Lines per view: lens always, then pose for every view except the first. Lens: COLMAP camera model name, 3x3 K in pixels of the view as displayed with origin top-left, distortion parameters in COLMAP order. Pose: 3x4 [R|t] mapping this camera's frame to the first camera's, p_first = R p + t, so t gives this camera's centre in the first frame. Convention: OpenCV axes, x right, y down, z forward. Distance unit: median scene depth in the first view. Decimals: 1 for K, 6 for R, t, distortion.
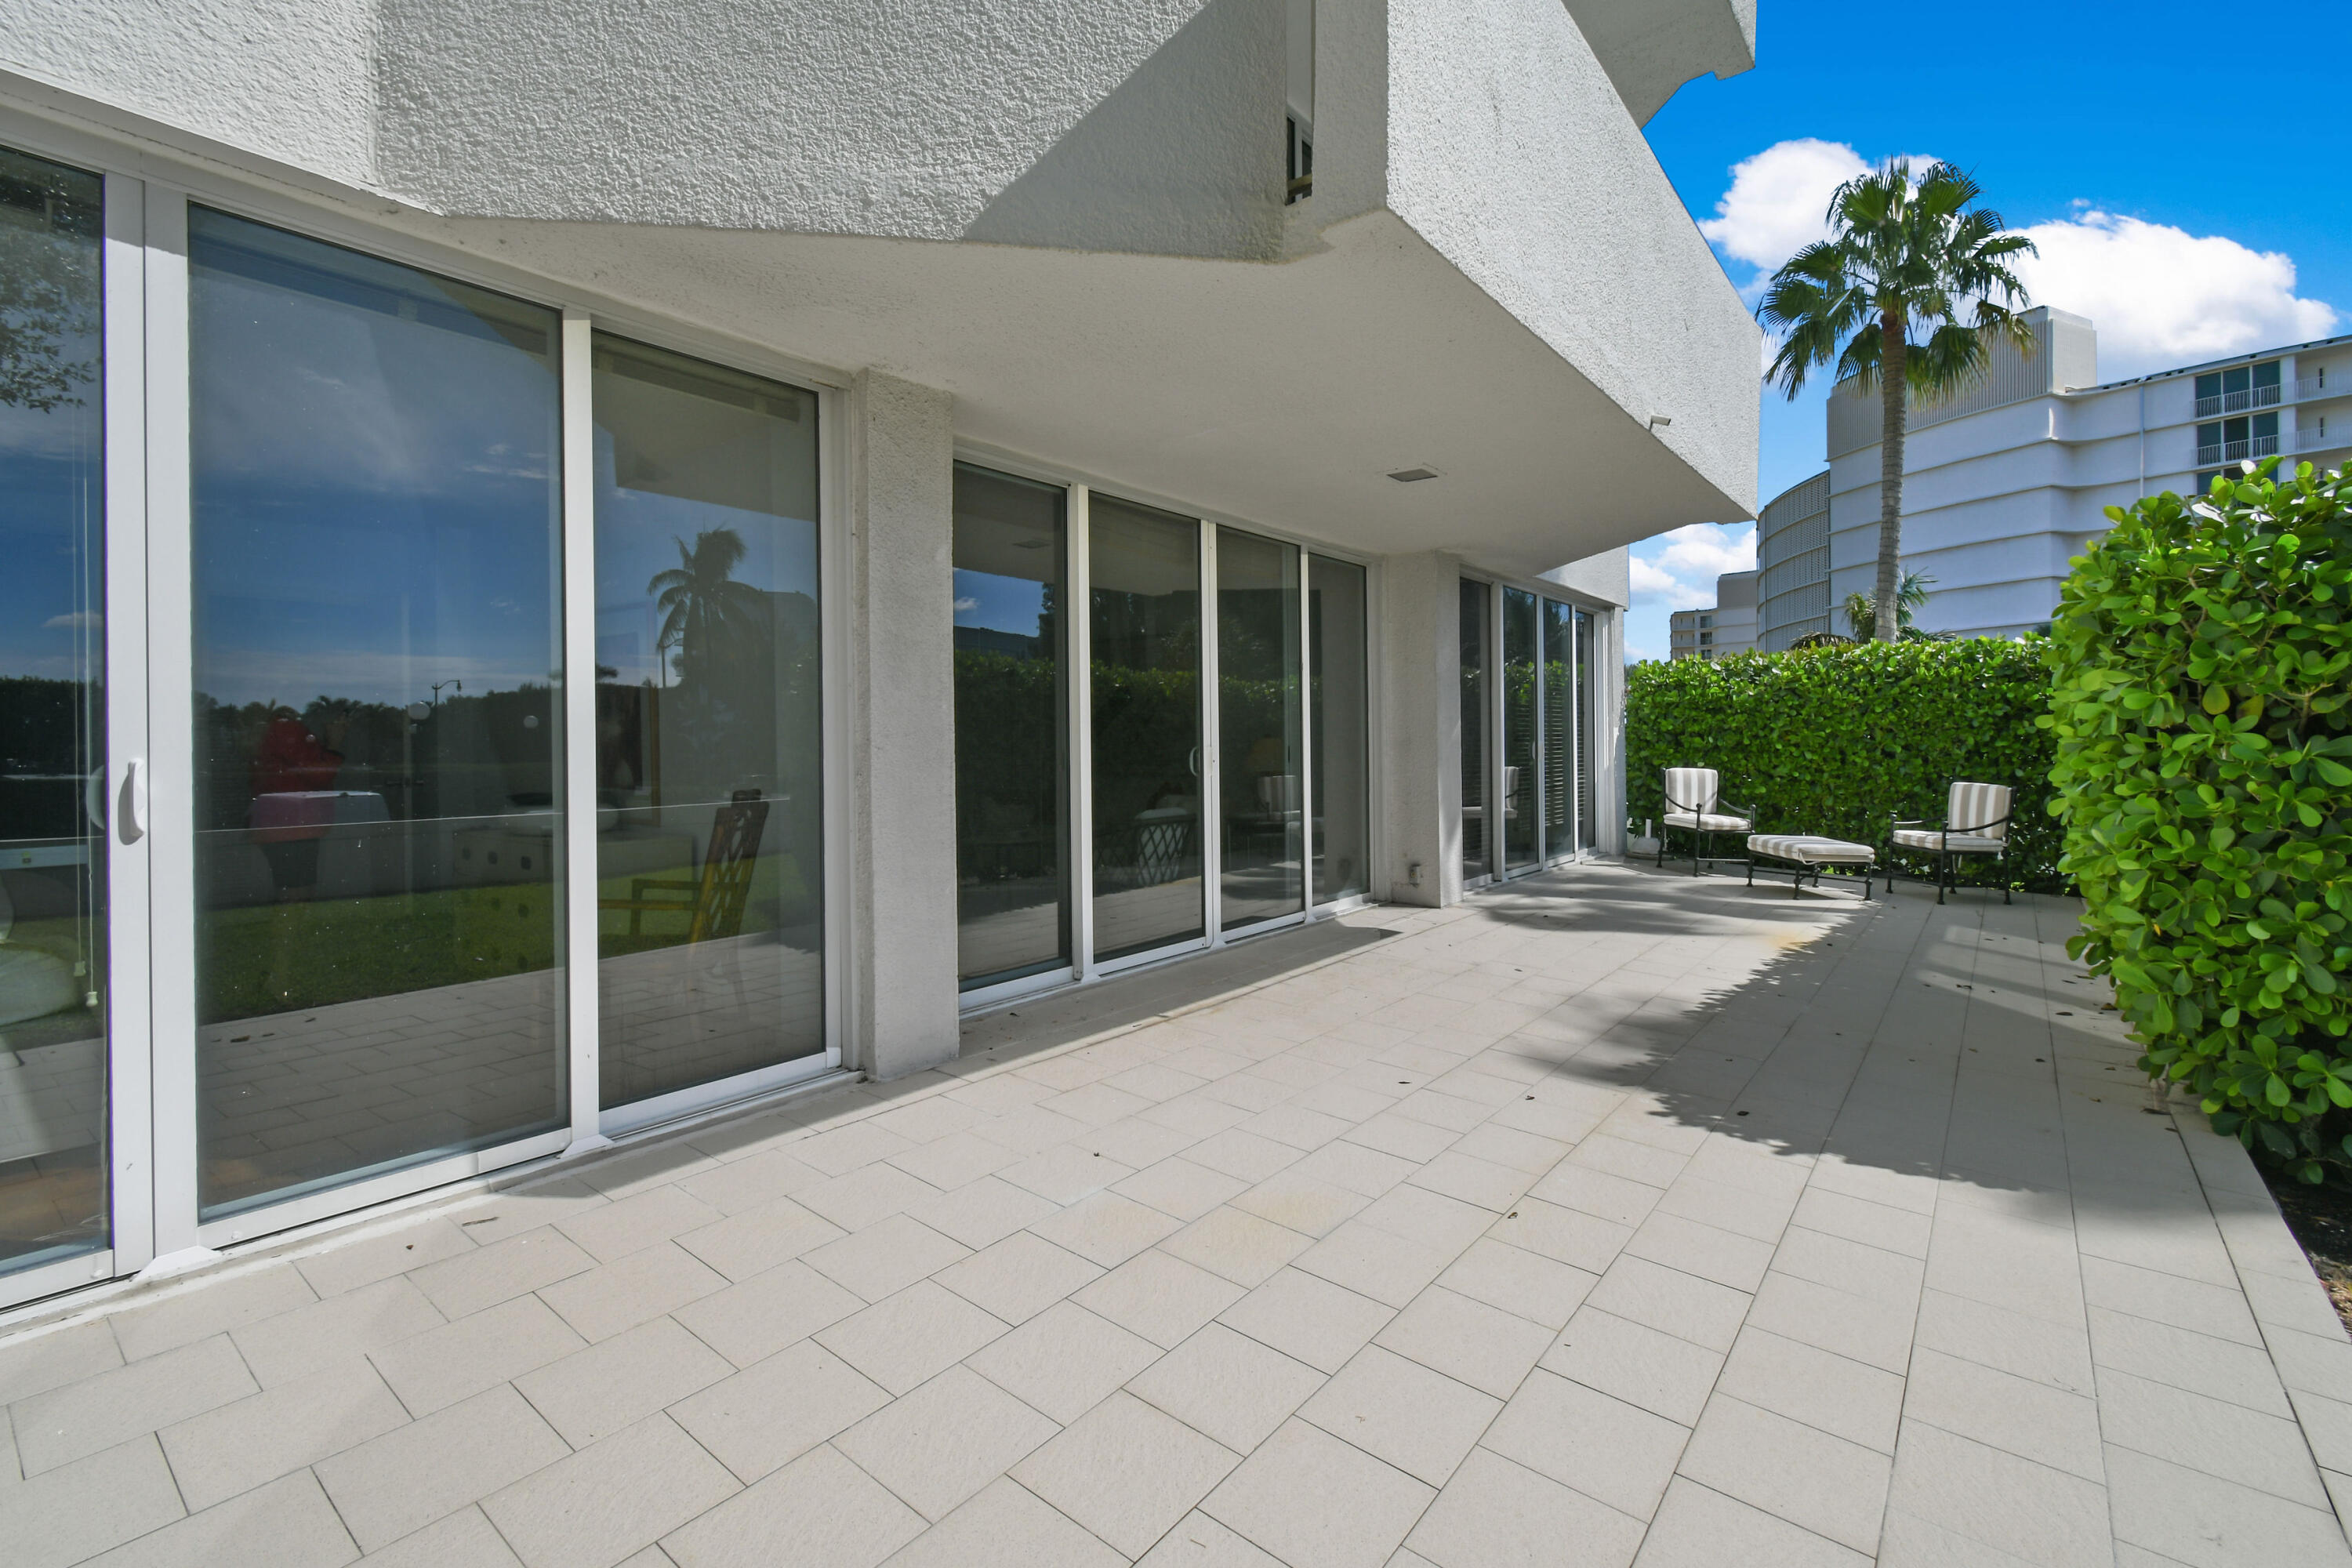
lens RADIAL K [[1051.5, 0, 1184.5], [0, 1051.5, 721.3], [0, 0, 1]] dist [0.000854, -0.000681]
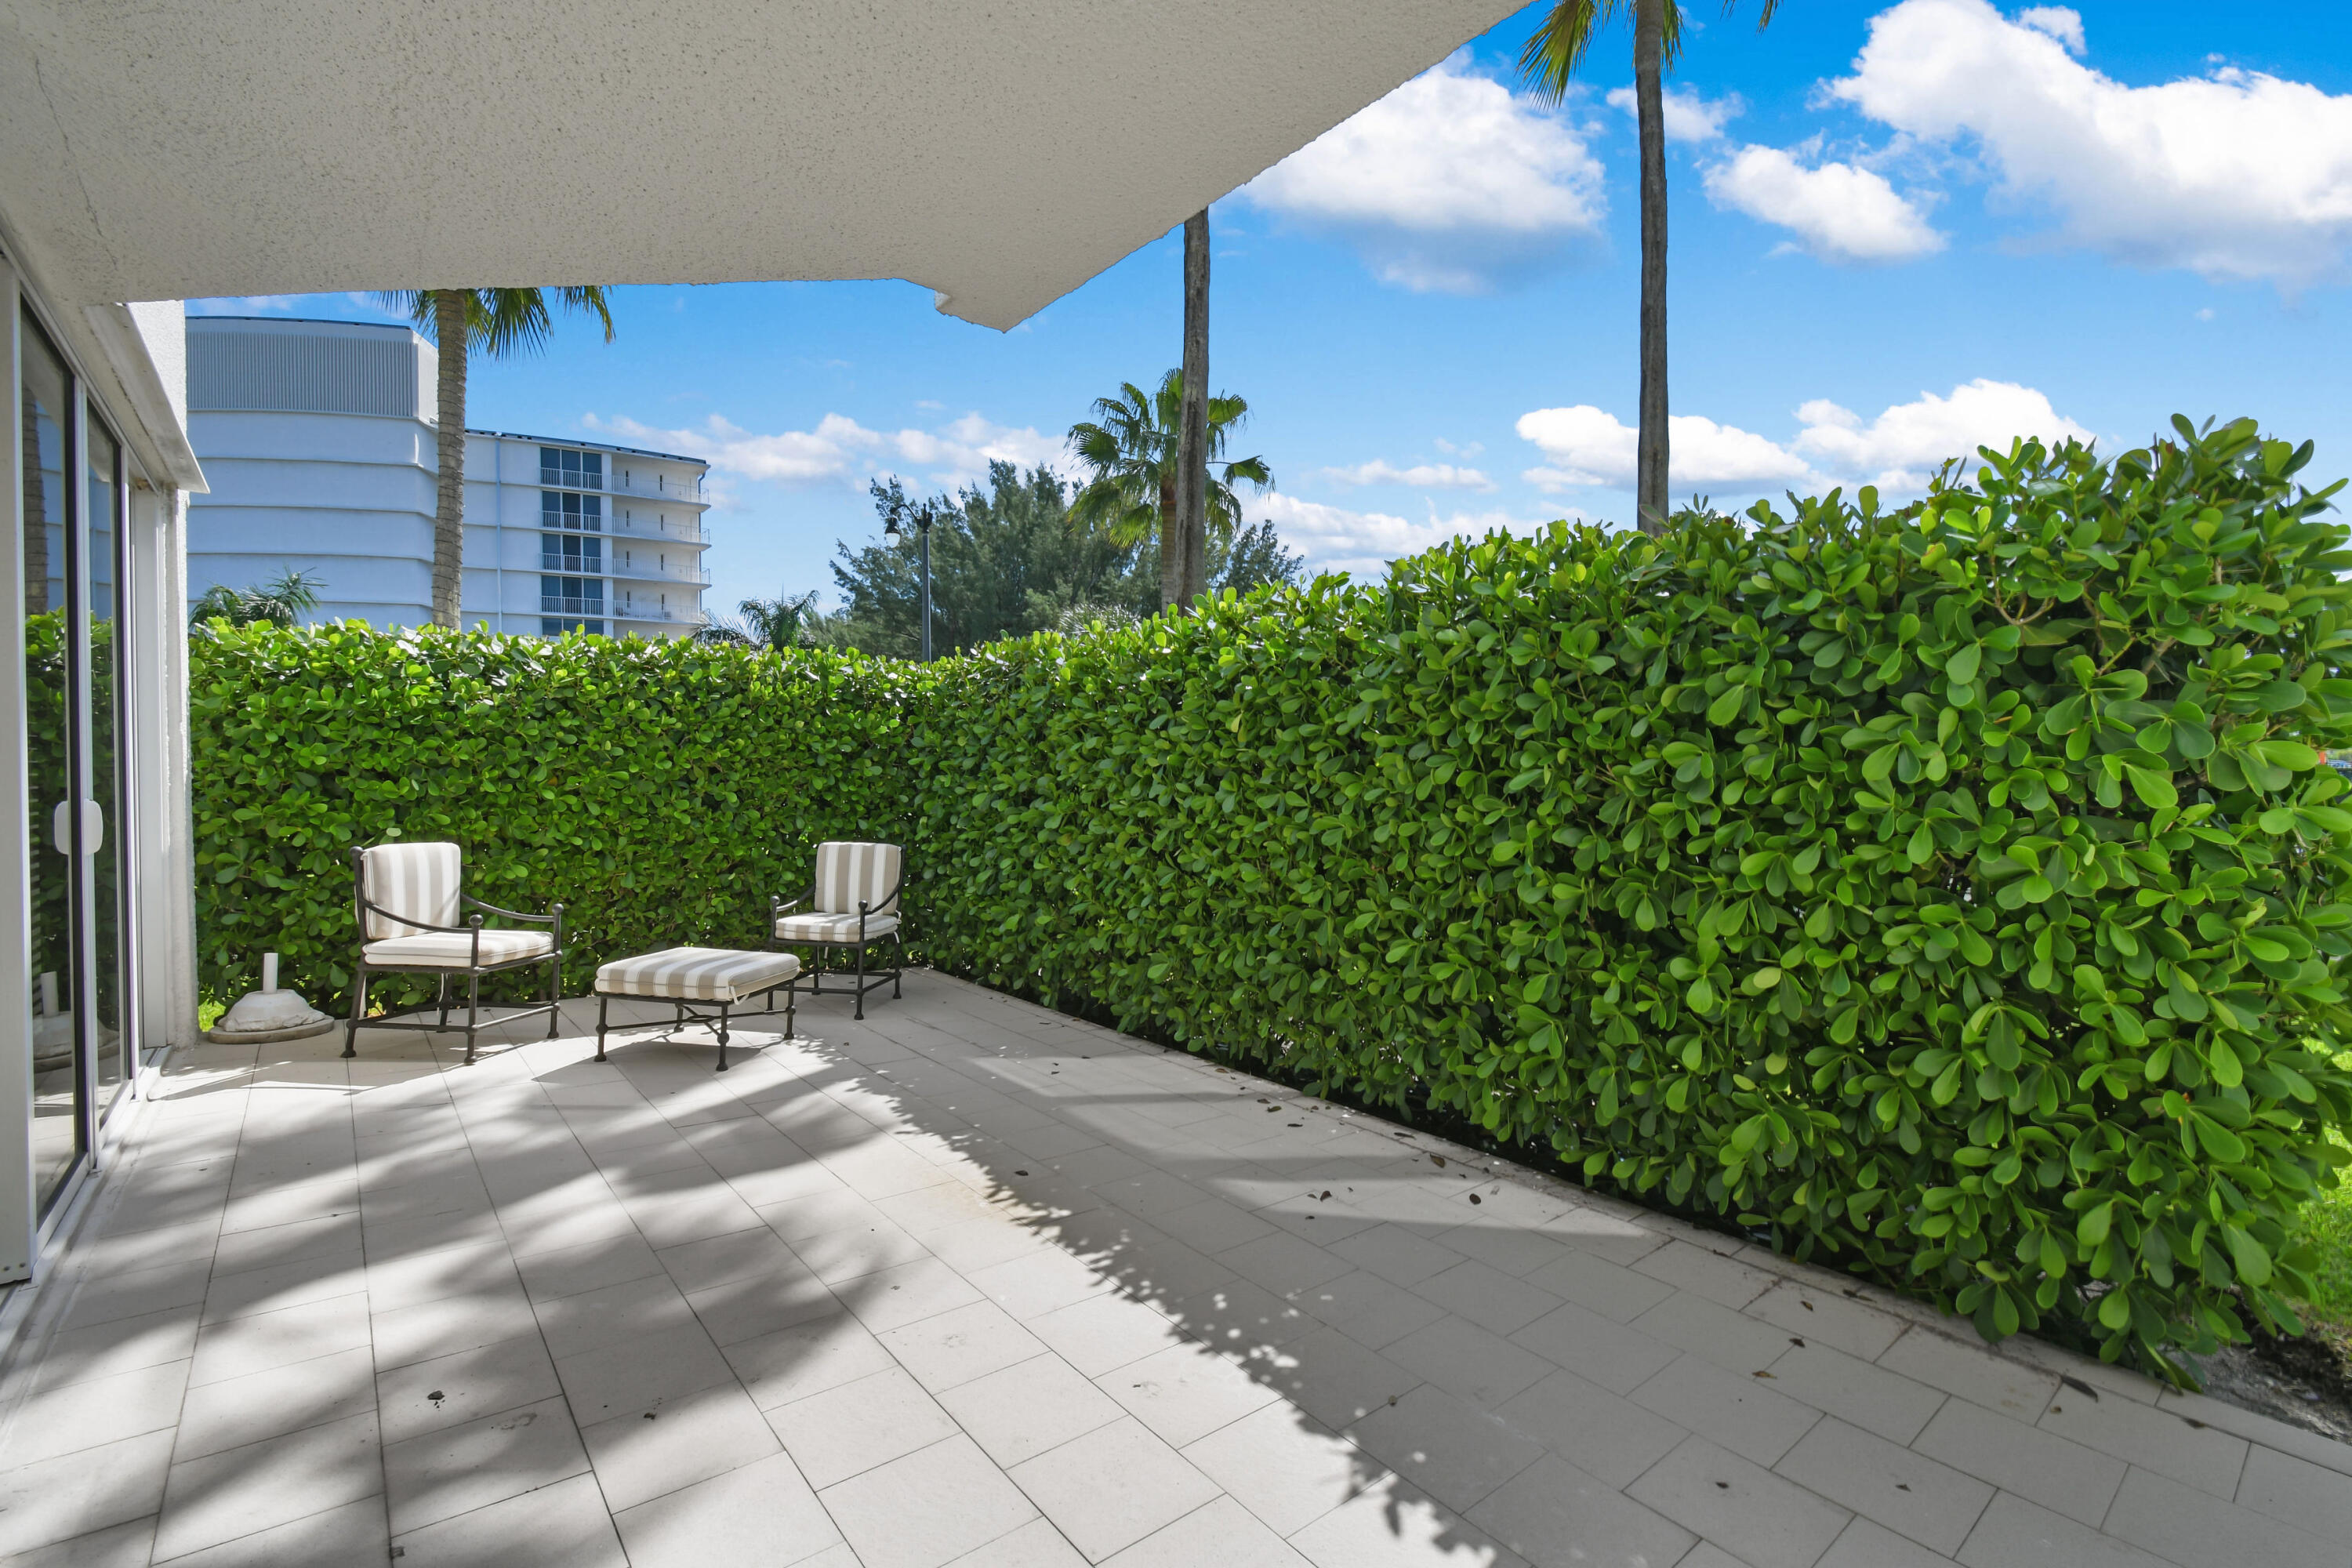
lens RADIAL K [[1043.3, 0, 1278.7], [0, 1043.3, 781.4], [0, 0, 1]] dist [-0.002961, -0.000648]
pose [[0.177284, -0.007053, 0.984134, 0.066587], [-0.022572, 0.999682, 0.011230, 0.000207], [-0.983901, -0.024205, 0.177069, 0.504631]]
